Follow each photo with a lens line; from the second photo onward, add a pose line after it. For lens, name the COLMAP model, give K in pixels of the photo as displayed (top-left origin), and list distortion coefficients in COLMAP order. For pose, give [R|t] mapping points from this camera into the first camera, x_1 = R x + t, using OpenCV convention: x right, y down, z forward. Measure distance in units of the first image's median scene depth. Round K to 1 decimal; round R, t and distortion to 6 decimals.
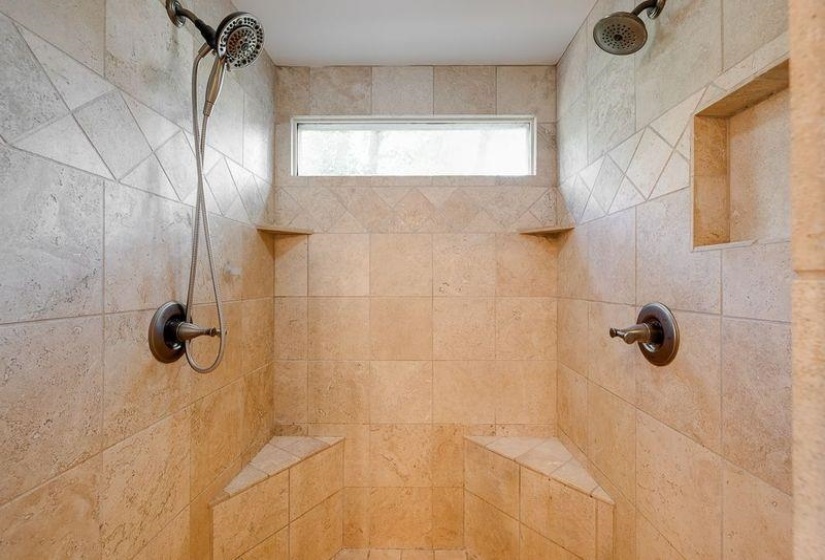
lens RADIAL K [[344.0, 0, 412.5], [0, 344.0, 280.0], [0, 0, 1]] dist [0.001076, 0.000032]
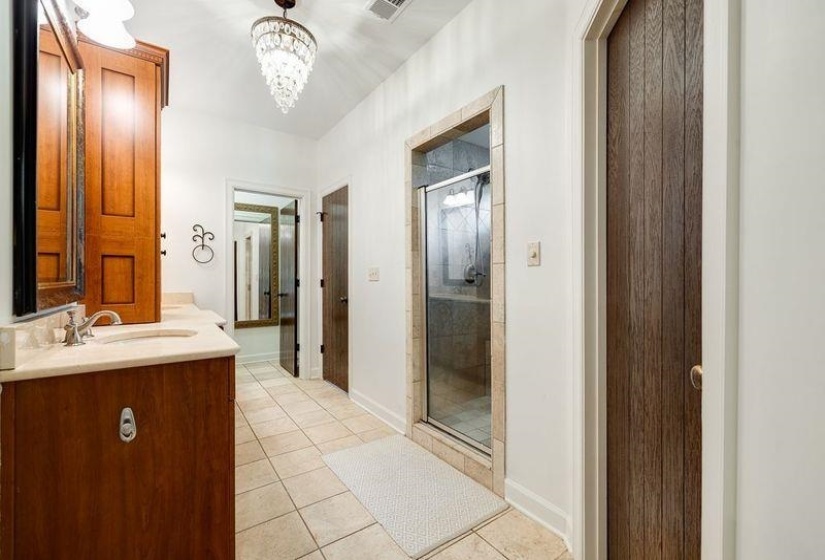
lens RADIAL K [[344.0, 0, 412.5], [0, 344.0, 280.0], [0, 0, 1]] dist [0.001076, 0.000032]
pose [[0.594763, -0.001580, -0.803900, 1.505106], [0.000508, 0.999999, -0.001590, 0.212521], [0.803901, 0.000537, 0.594763, -1.291612]]
